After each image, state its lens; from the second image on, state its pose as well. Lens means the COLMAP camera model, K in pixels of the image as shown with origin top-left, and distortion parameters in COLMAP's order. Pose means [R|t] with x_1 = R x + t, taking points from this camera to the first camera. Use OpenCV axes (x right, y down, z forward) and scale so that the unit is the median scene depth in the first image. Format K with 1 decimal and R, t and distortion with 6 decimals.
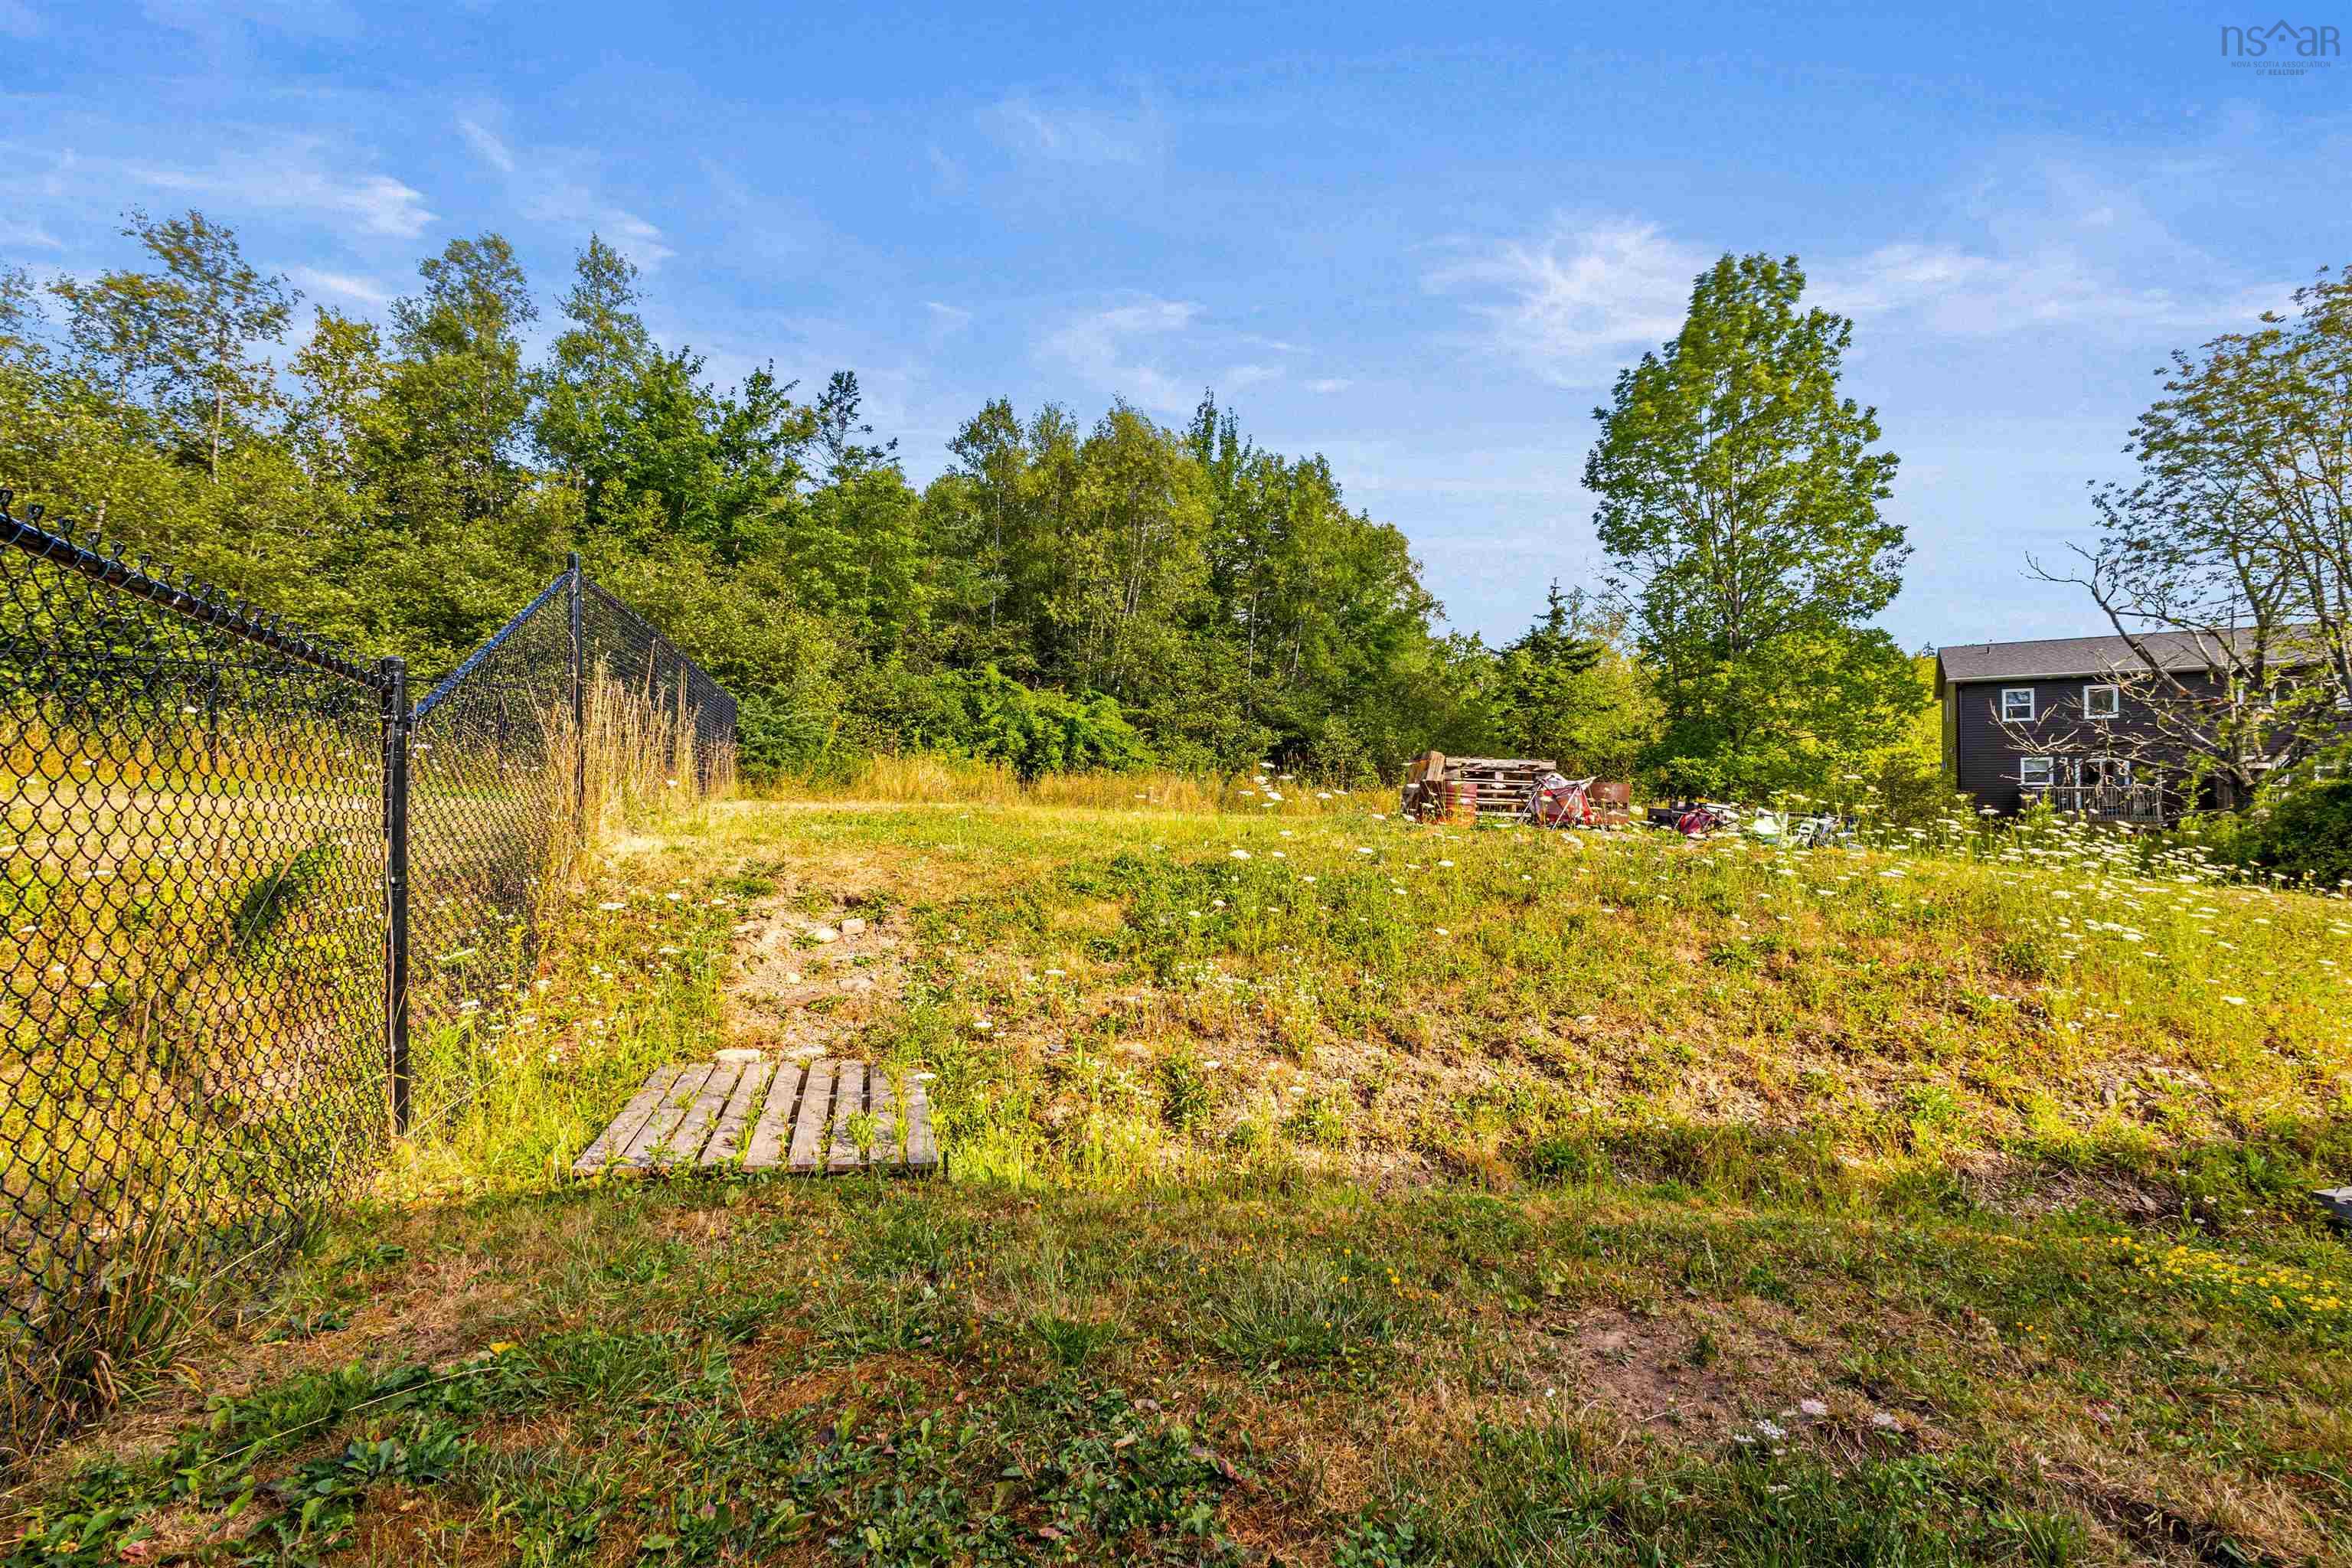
lens RADIAL K [[1084.5, 0, 1168.8], [0, 1084.5, 800.6], [0, 0, 1]] dist [0.015190, -0.005287]
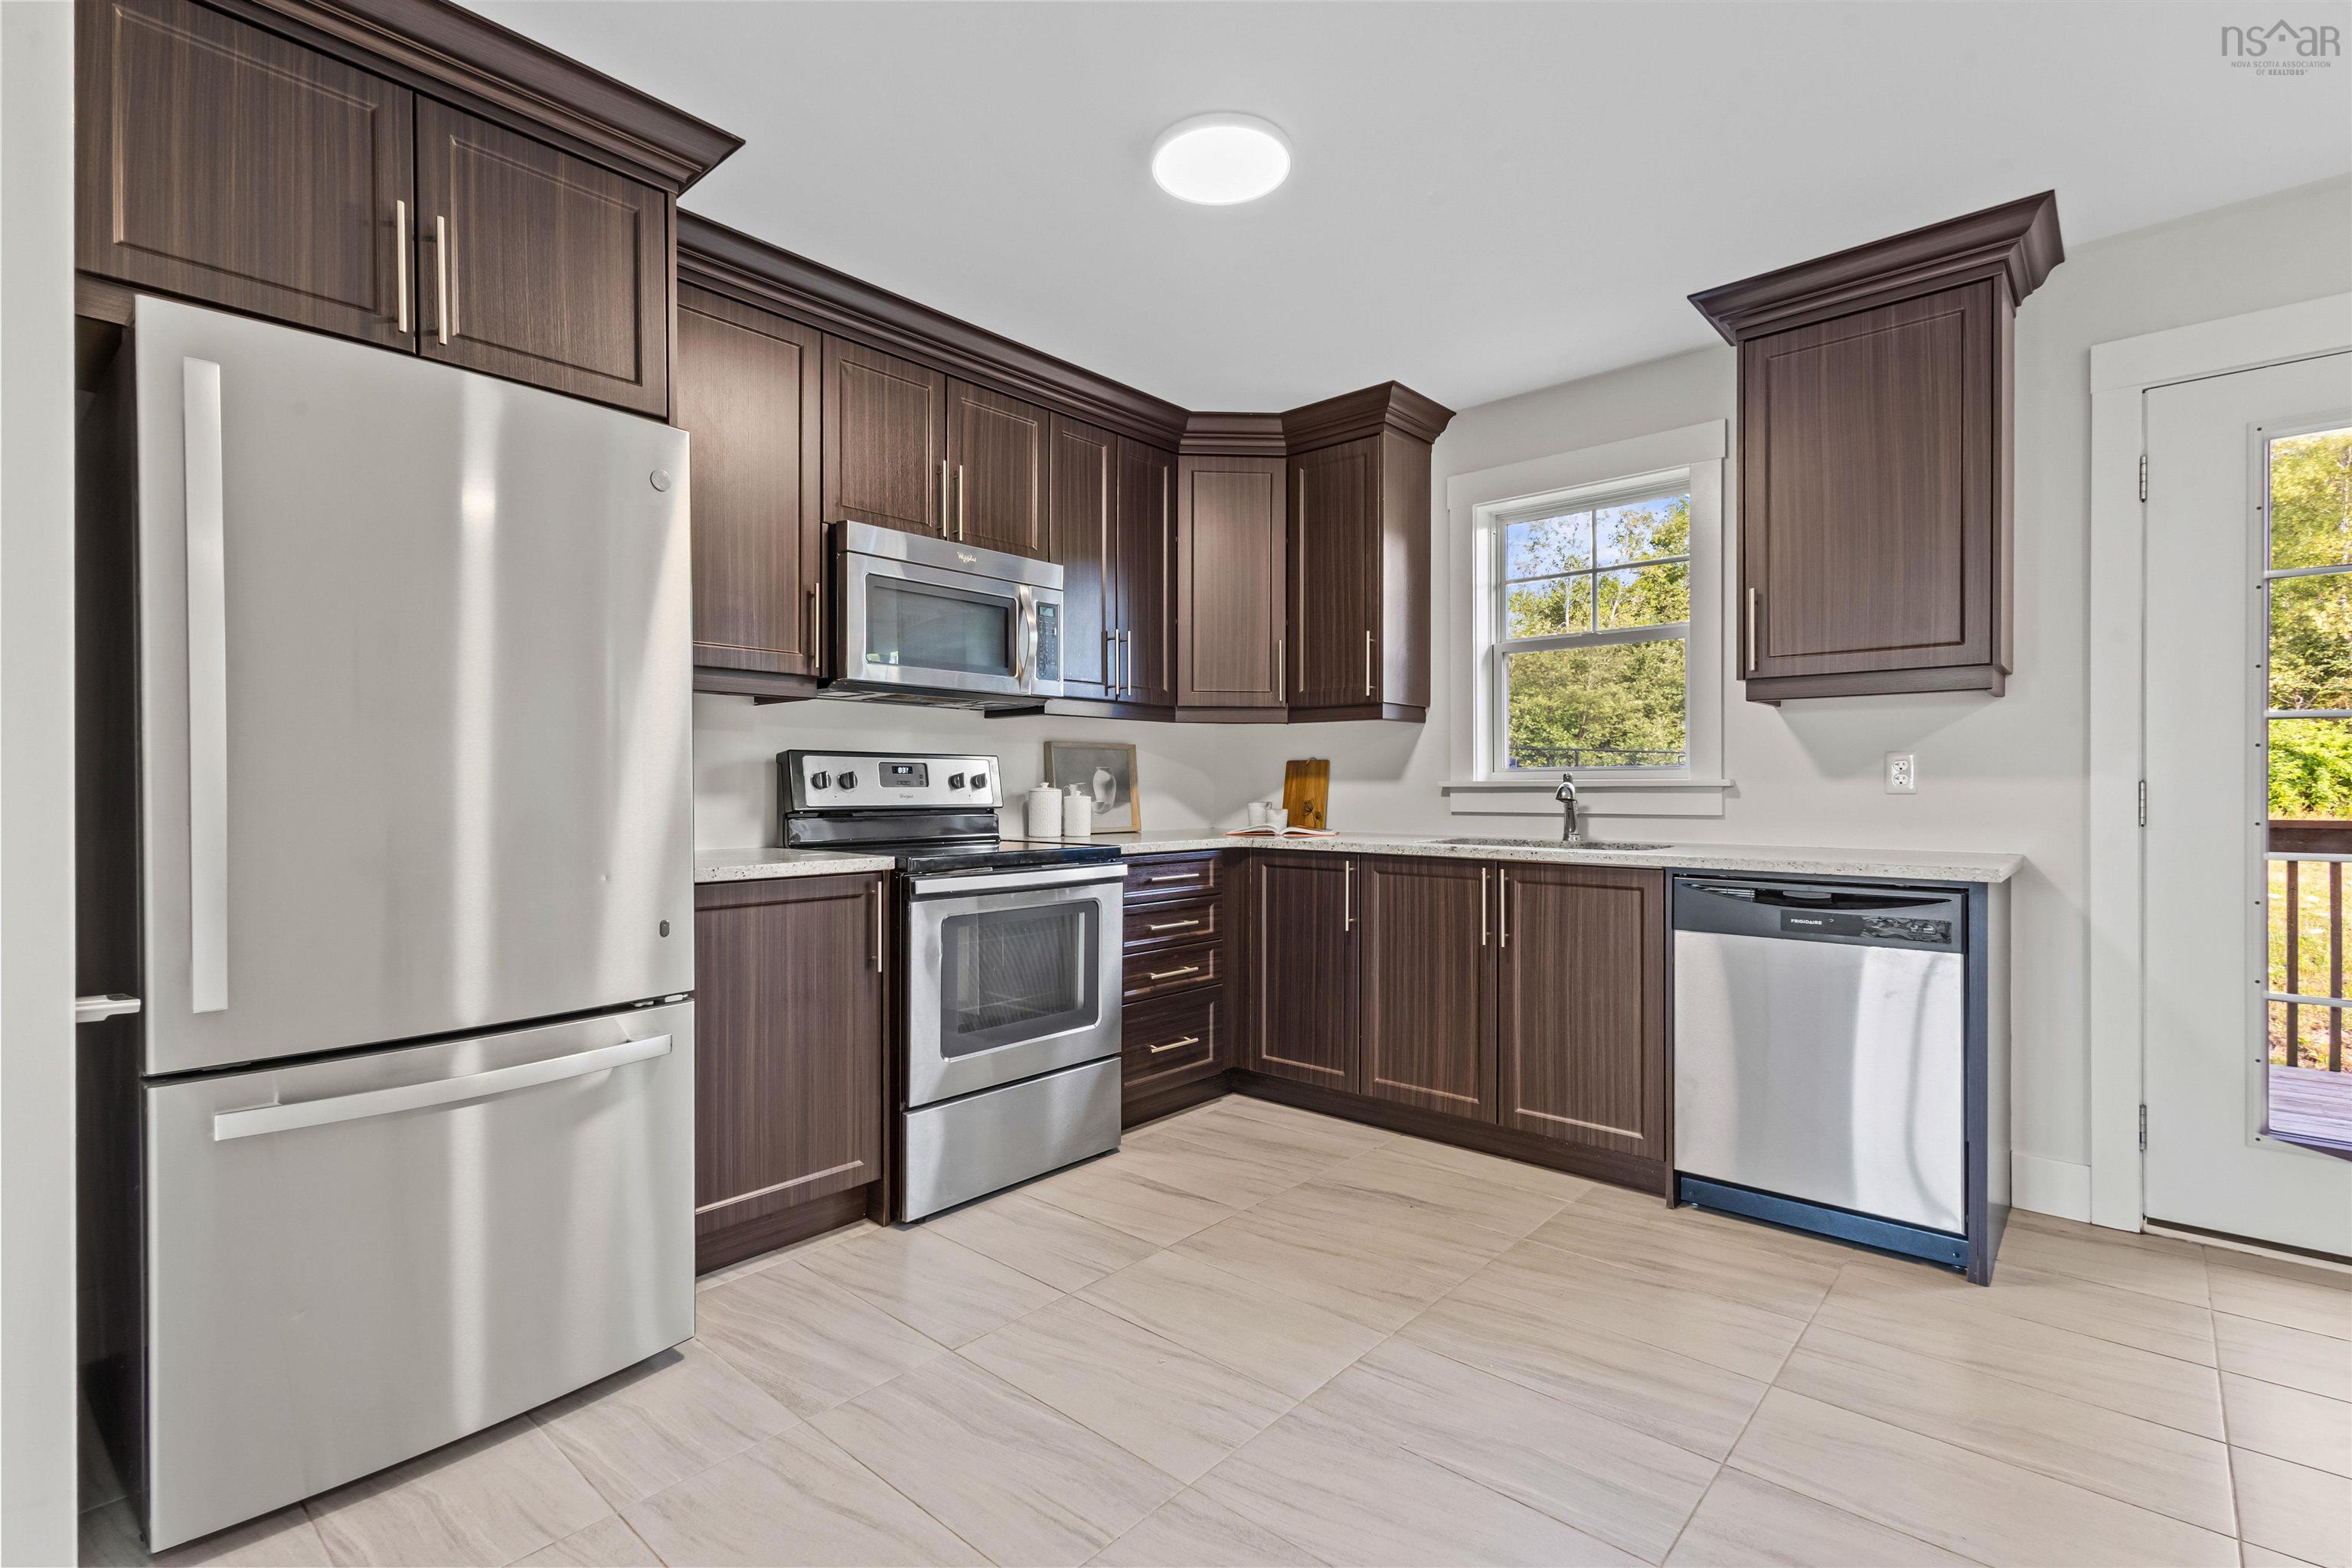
lens RADIAL K [[1084.5, 0, 1175.0], [0, 1084.5, 785.1], [0, 0, 1]] dist [0.015190, -0.005287]
pose [[0.520755, 0.010777, -0.853638, 0.175588], [-0.013984, 0.999894, 0.004093, -0.034317], [0.853591, 0.009806, 0.520851, -0.279133]]
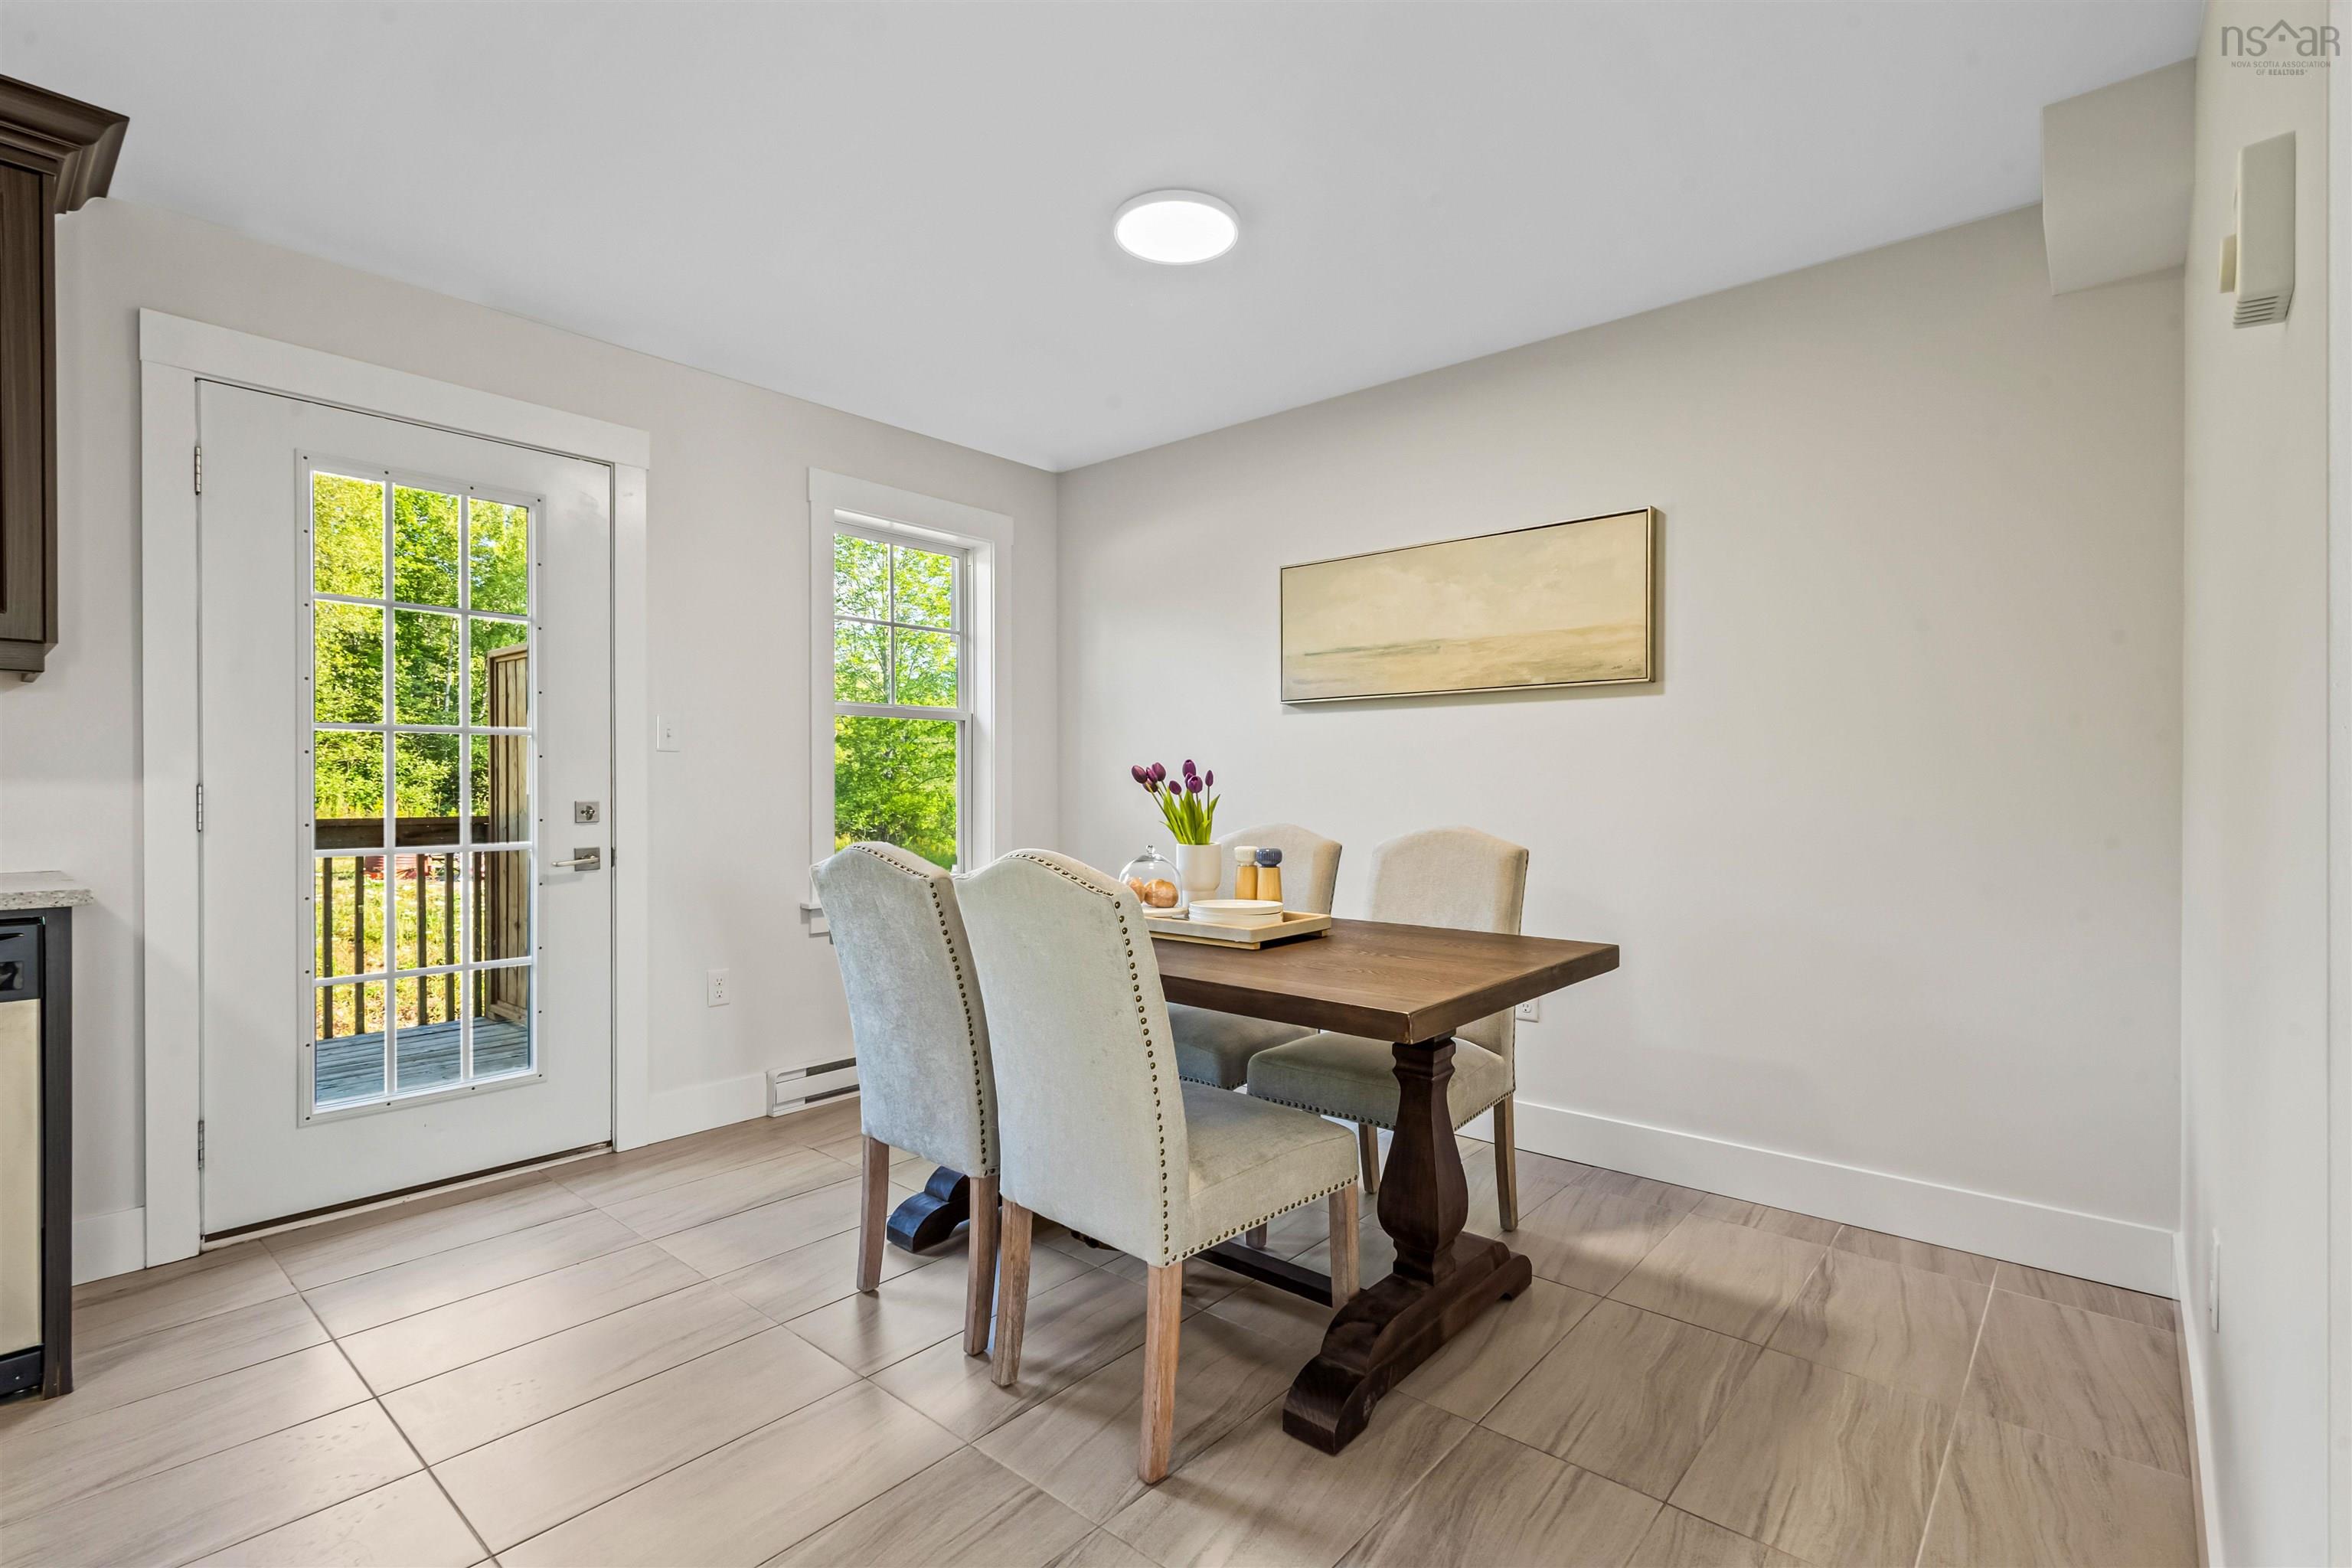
lens RADIAL K [[1084.5, 0, 1186.5], [0, 1084.5, 787.5], [0, 0, 1]] dist [0.015190, -0.005287]
pose [[0.847622, 0.011993, 0.530465, 0.157758], [-0.005037, 0.999881, -0.014556, -0.034266], [-0.530577, 0.009666, 0.847582, -0.279192]]
